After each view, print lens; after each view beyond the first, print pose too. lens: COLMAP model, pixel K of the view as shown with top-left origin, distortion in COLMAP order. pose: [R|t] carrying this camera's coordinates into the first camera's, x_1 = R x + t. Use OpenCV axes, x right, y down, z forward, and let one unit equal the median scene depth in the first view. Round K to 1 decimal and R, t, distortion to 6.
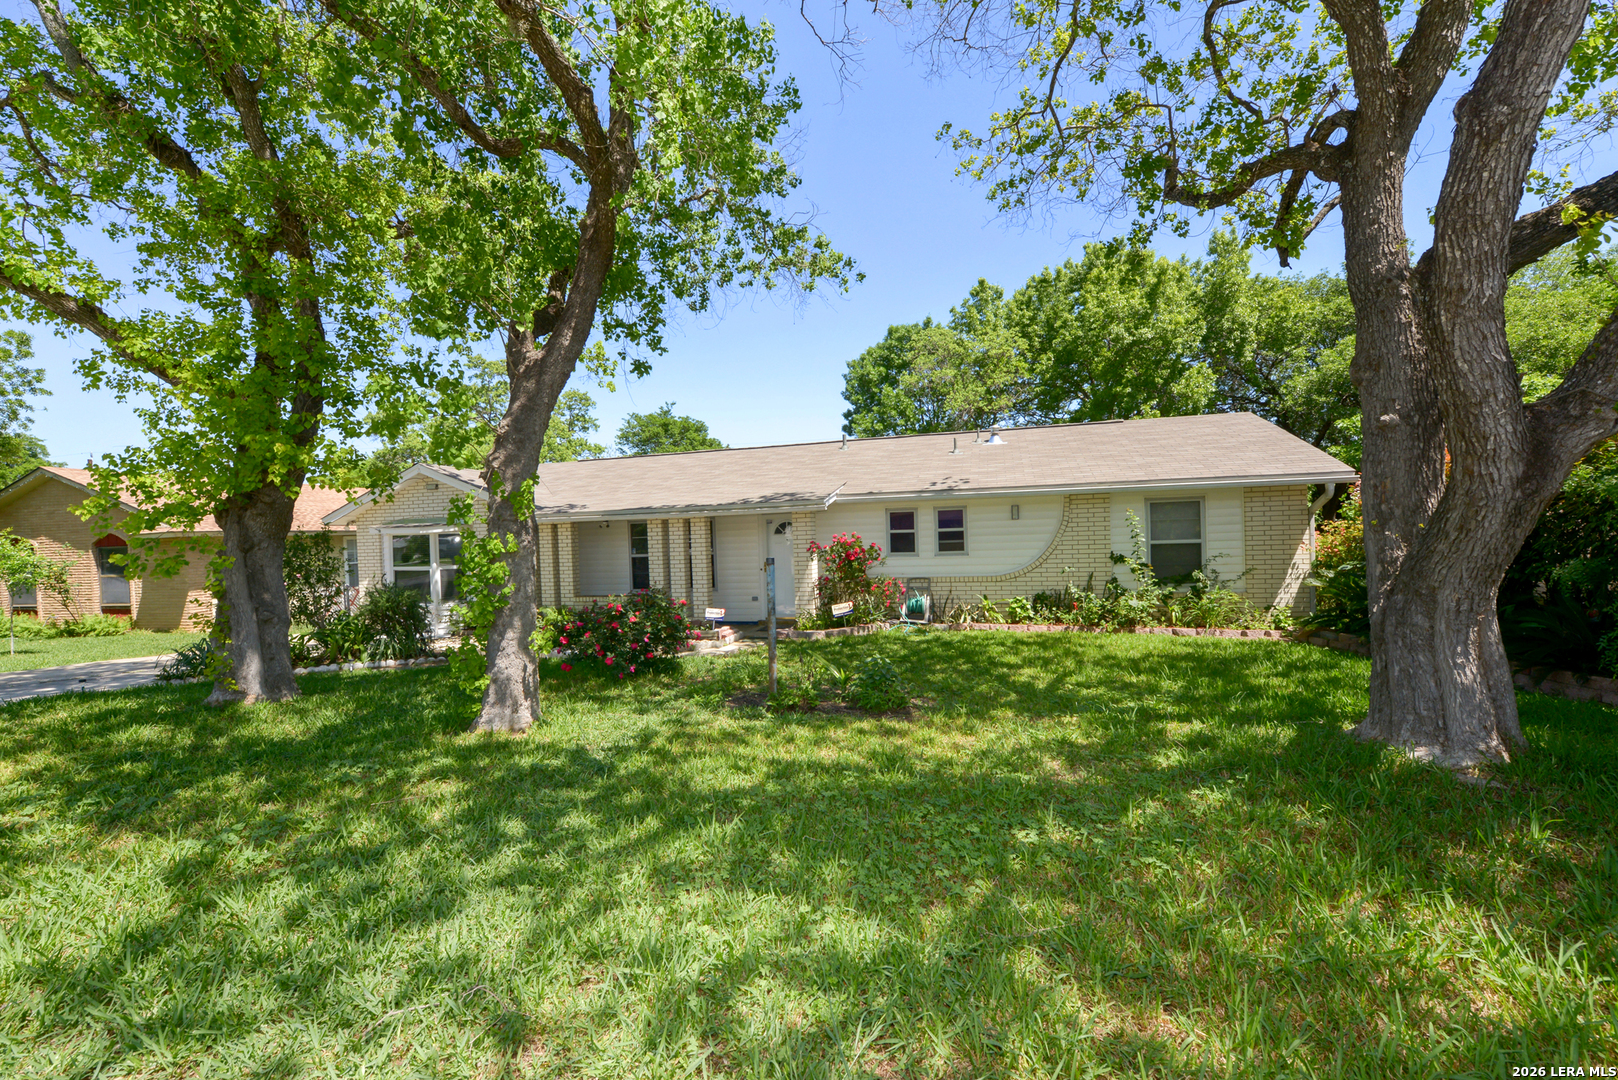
lens RADIAL K [[653.4, 0, 808.3], [0, 653.4, 546.9], [0, 0, 1]] dist [-0.005838, 0.000000]
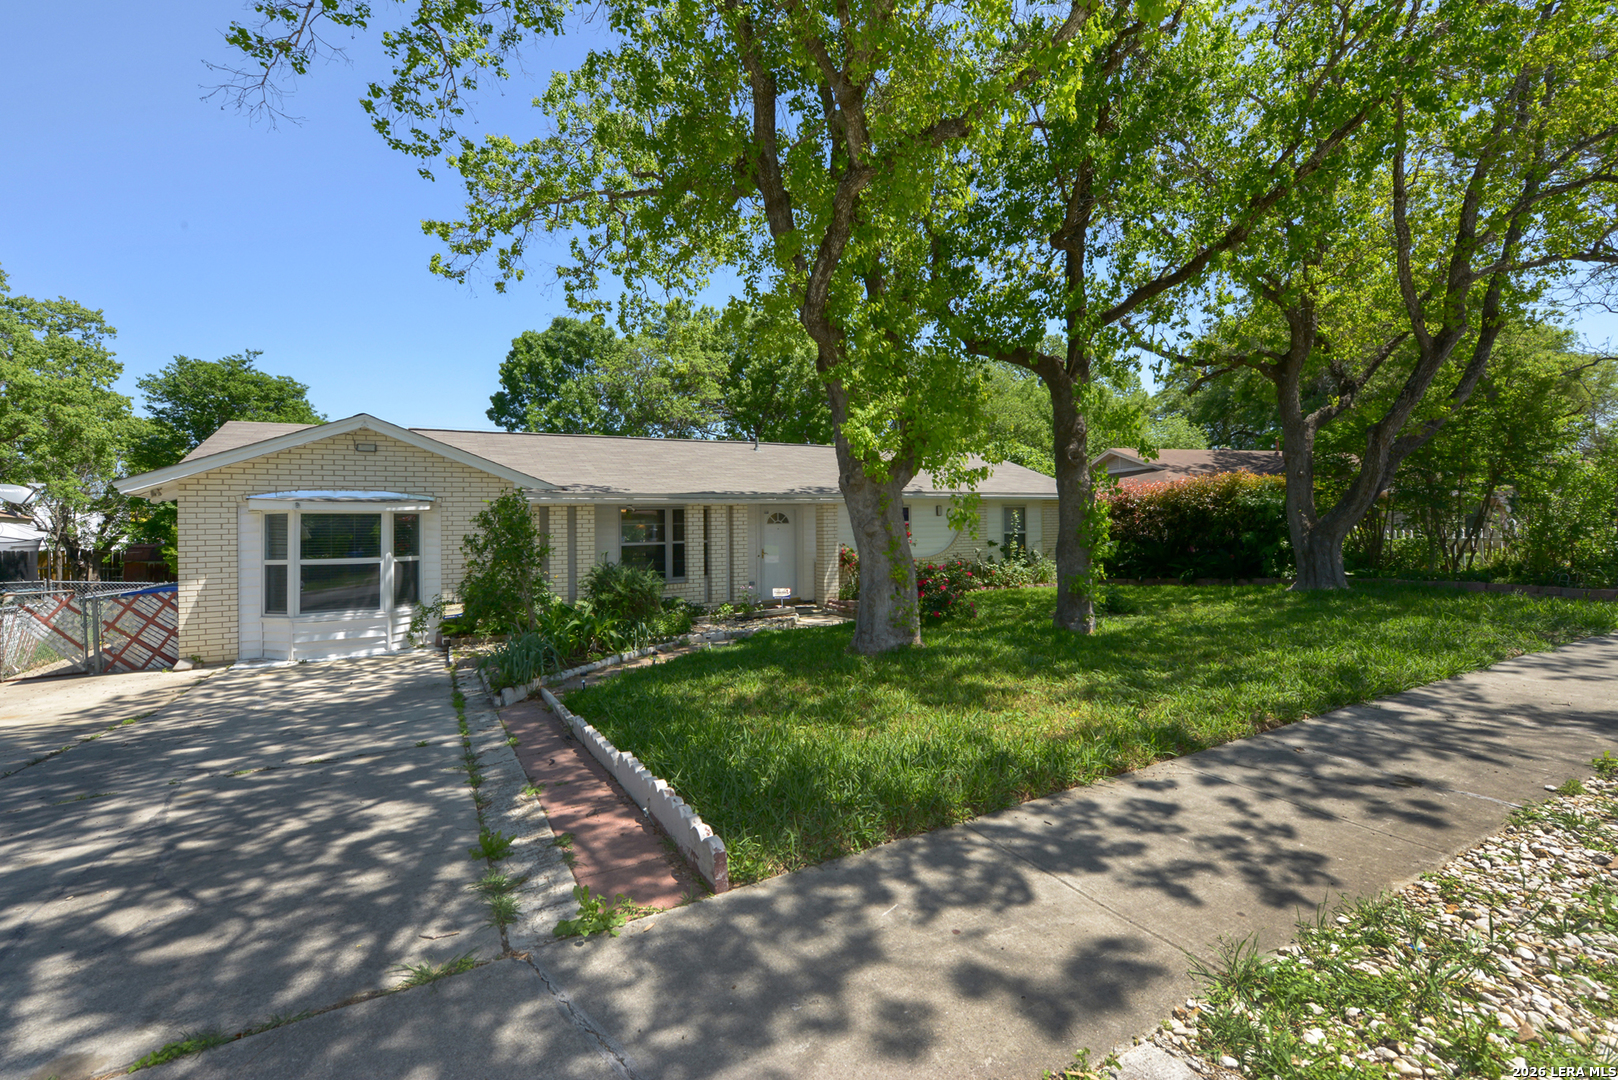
lens RADIAL K [[703.2, 0, 809.3], [0, 703.2, 535.3], [0, 0, 1]] dist [-0.014217, -0.000408]
pose [[0.700822, 0.012648, 0.713224, -0.693255], [0.016475, 0.999289, -0.033911, 0.033732], [-0.713146, 0.035516, 0.700115, 0.103473]]
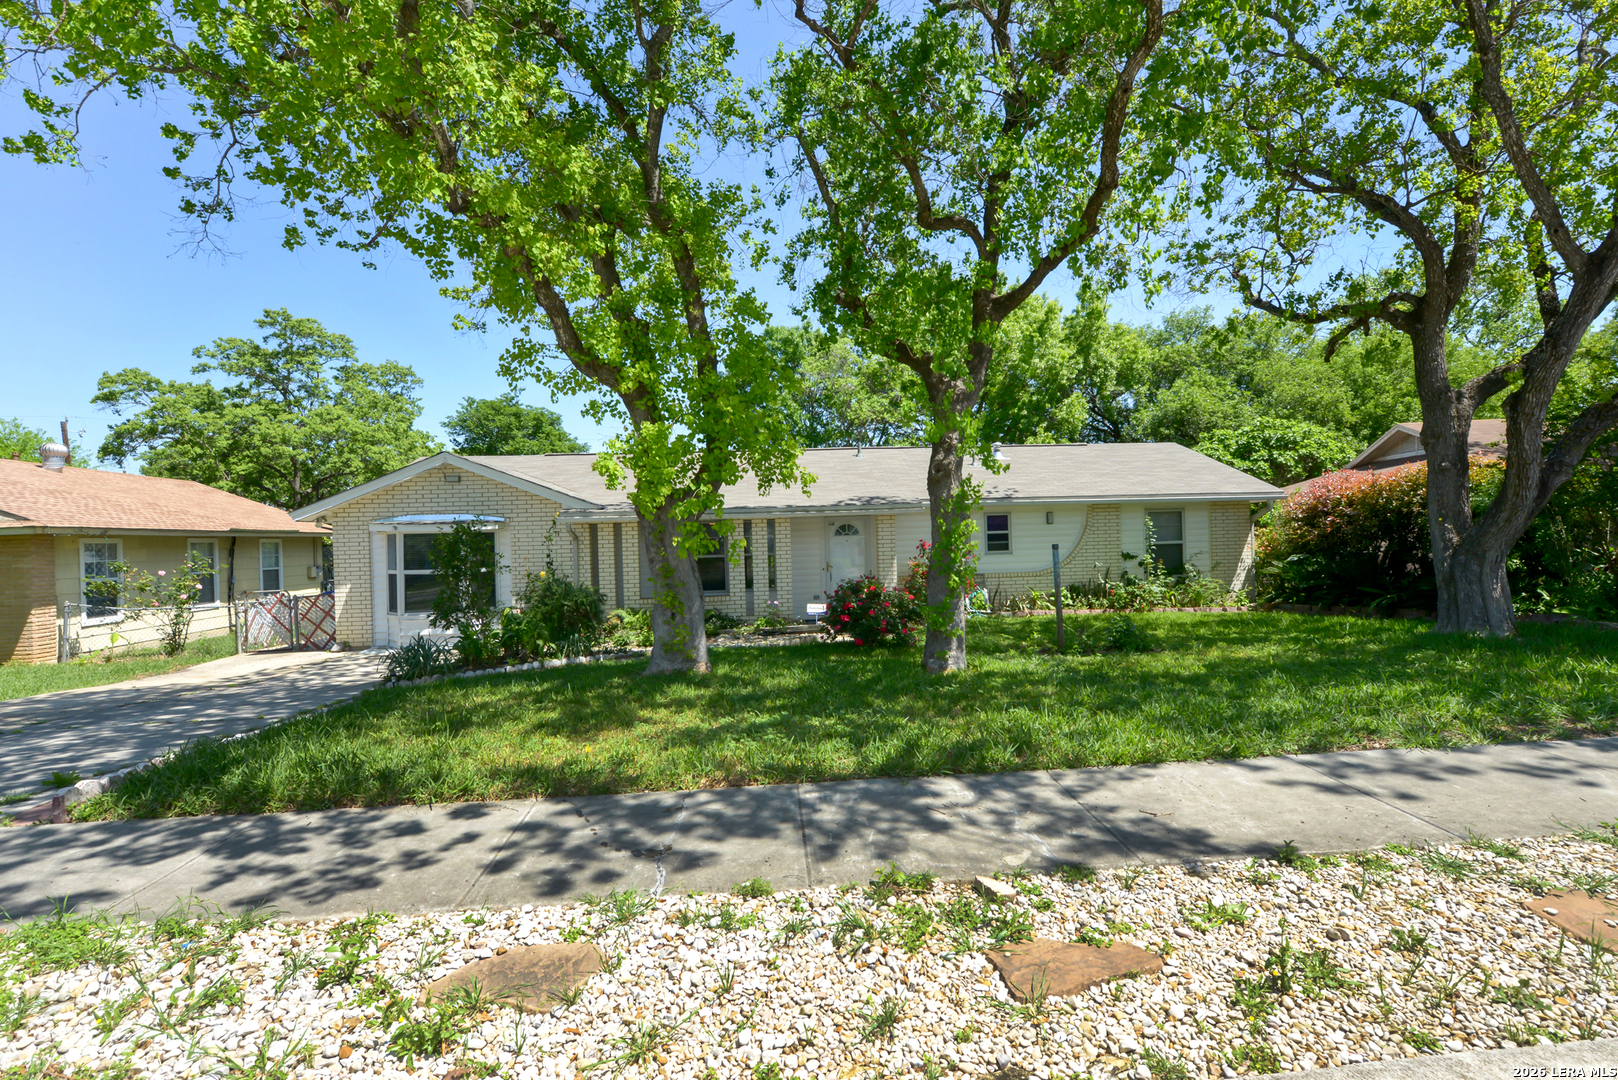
lens RADIAL K [[765.2, 0, 812.2], [0, 765.2, 527.3], [0, 0, 1]] dist [-0.002640, 0.000373]
pose [[0.936122, 0.011679, 0.351481, -0.429421], [0.004466, 0.998973, -0.045088, 0.018538], [-0.351647, 0.043778, 0.935108, -0.122366]]
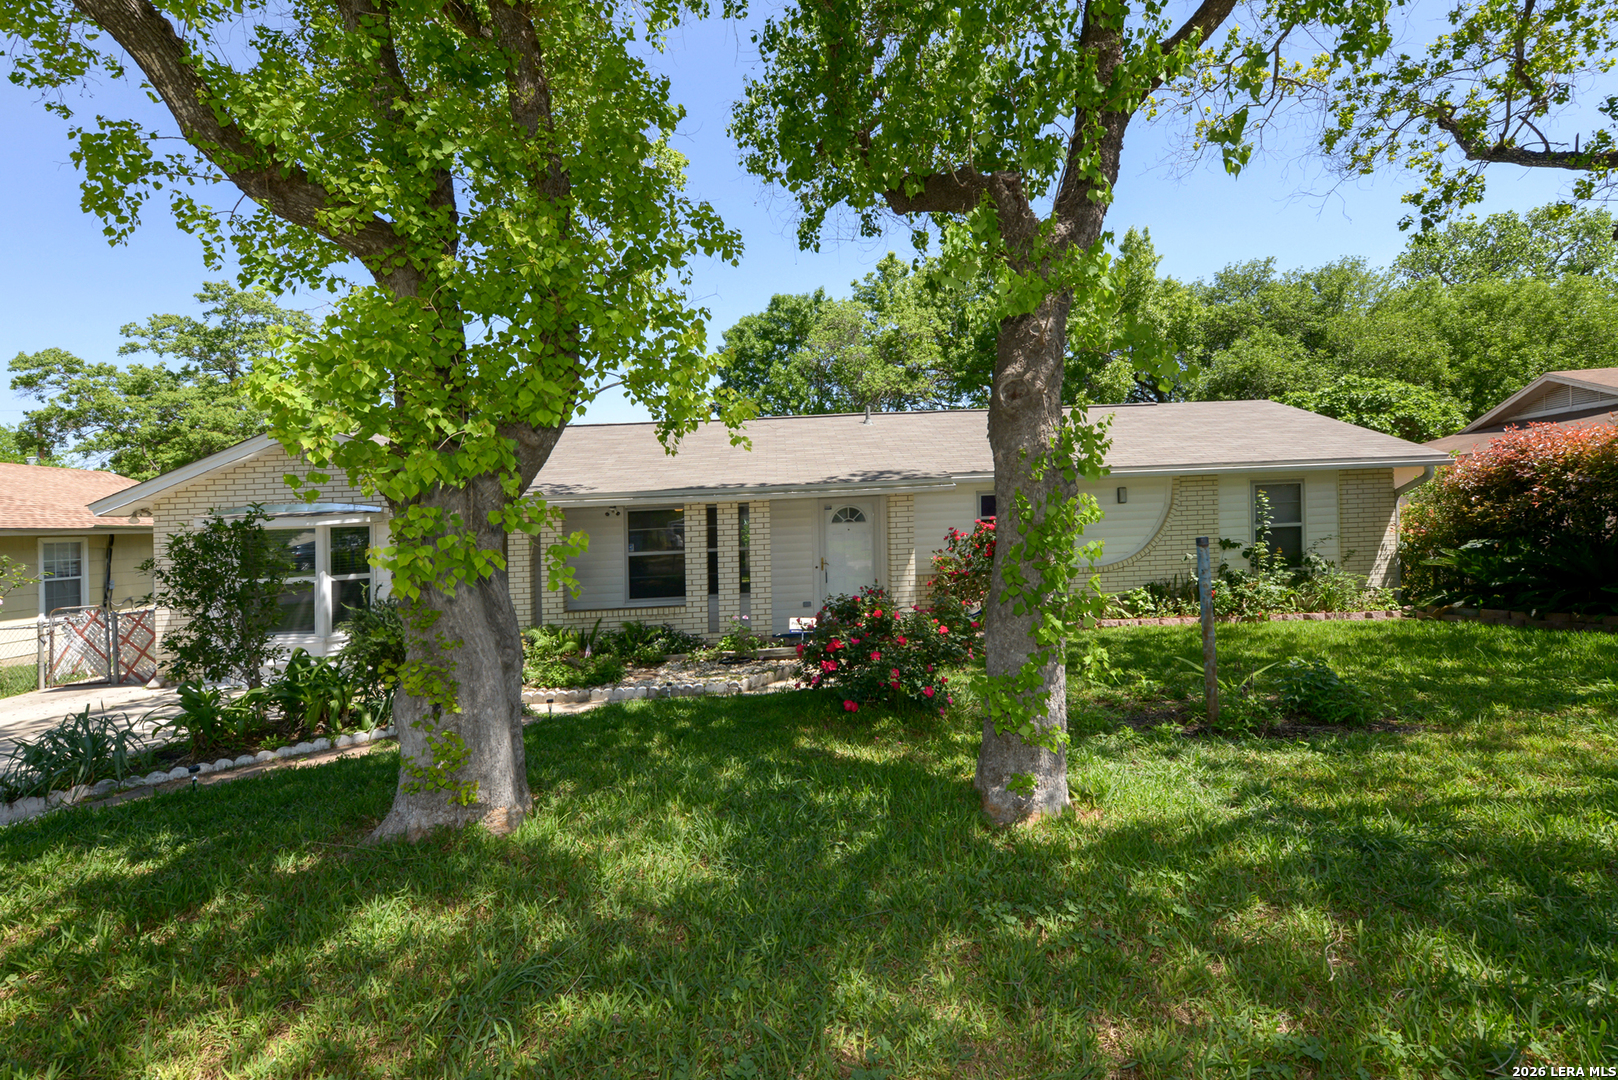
lens RADIAL K [[726.1, 0, 806.8], [0, 726.1, 534.4], [0, 0, 1]] dist [-0.020523, -0.000185]
pose [[0.950644, -0.011604, 0.310067, -0.292926], [0.018965, 0.999605, -0.020739, 0.010073], [-0.309704, 0.025596, 0.950489, 0.137375]]
